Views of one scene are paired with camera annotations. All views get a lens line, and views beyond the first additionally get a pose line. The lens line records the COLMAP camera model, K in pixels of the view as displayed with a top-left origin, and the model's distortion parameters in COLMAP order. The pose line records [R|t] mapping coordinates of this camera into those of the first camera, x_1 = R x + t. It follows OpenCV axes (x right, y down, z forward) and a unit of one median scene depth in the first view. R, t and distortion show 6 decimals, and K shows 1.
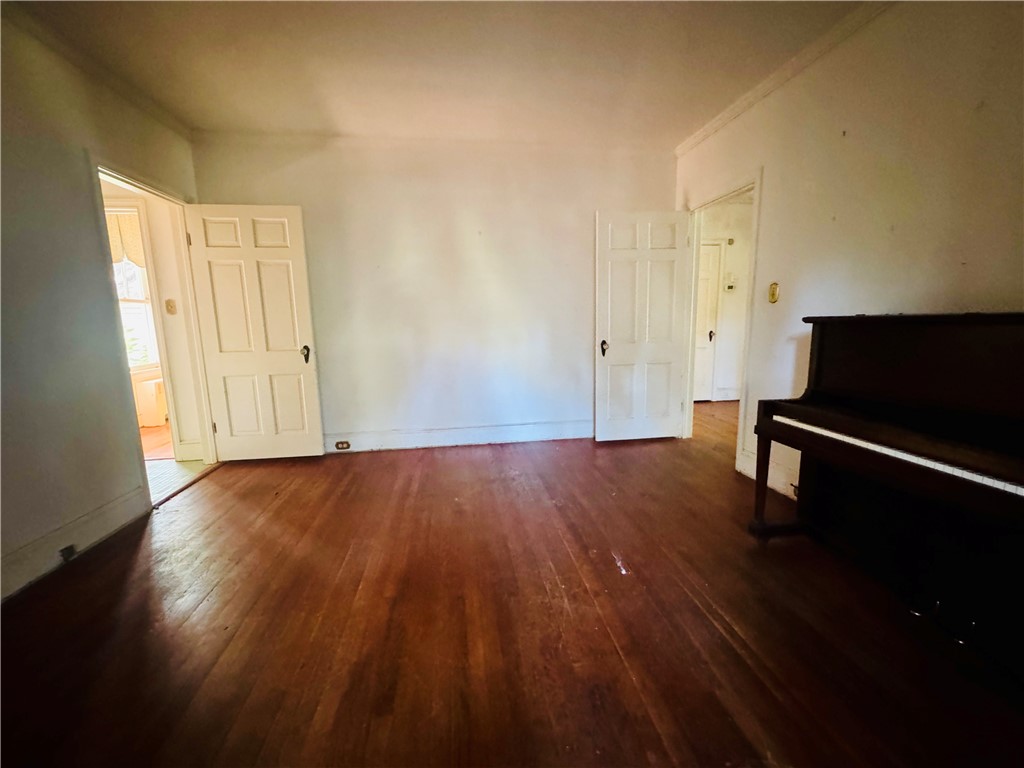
lens RADIAL K [[410.8, 0, 508.9], [0, 410.8, 381.6], [0, 0, 1]] dist [-0.005230, 0.000585]
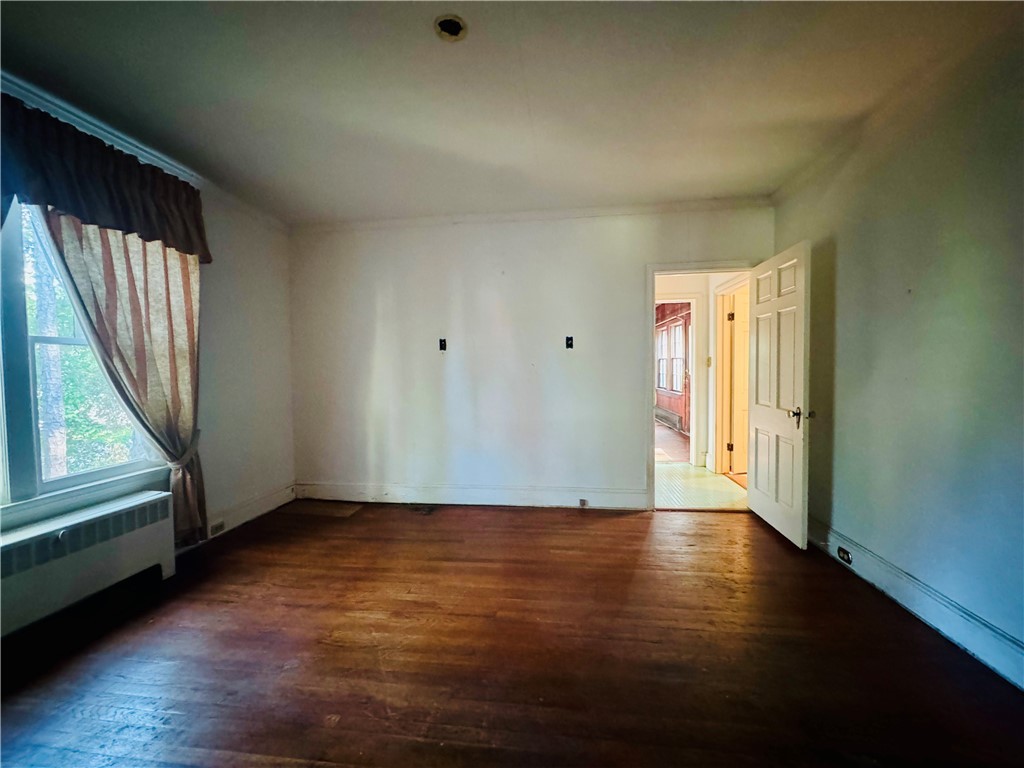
lens RADIAL K [[410.8, 0, 508.8], [0, 410.8, 387.6], [0, 0, 1]] dist [-0.005230, 0.000585]
pose [[-0.260602, 0.061293, -0.963499, 0.385333], [-0.128356, 0.986924, 0.097500, -0.116227], [0.956876, 0.149079, -0.249327, 0.592570]]
